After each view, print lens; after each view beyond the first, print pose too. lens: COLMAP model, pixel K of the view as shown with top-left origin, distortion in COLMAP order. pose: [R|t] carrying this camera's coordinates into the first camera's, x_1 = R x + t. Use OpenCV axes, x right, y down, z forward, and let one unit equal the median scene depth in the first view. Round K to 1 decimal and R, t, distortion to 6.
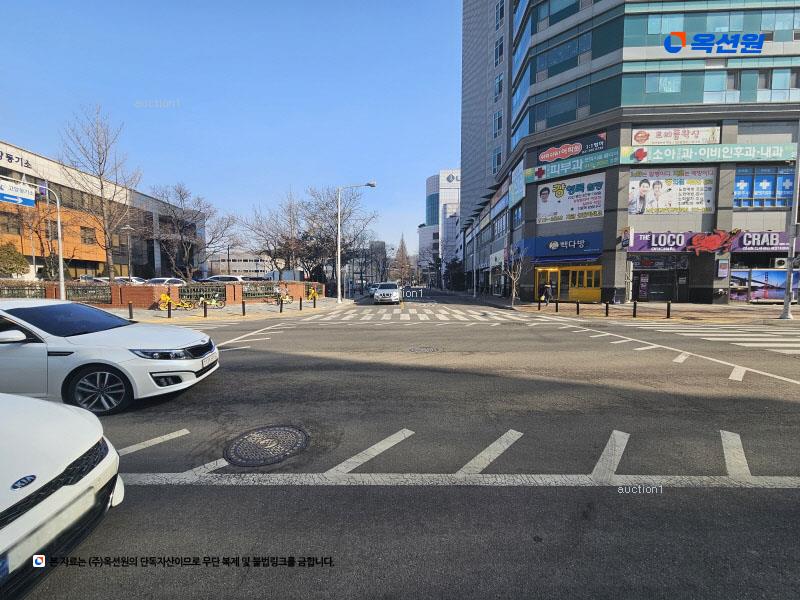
lens RADIAL K [[327.0, 0, 402.7], [0, 327.0, 296.4], [0, 0, 1]] dist [0.000007, 0.000052]
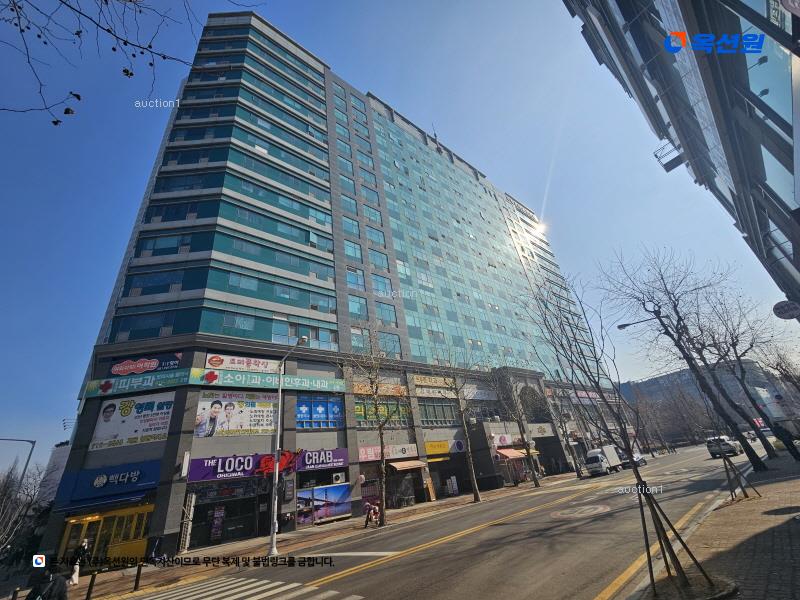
lens RADIAL K [[327.0, 0, 404.4], [0, 327.0, 295.0], [0, 0, 1]] dist [0.000007, 0.000052]
pose [[0.725676, 0.251972, 0.640238, 0.423285], [0.168176, 0.837345, -0.520164, -0.002631], [-0.667167, 0.485143, 0.565265, -0.133000]]
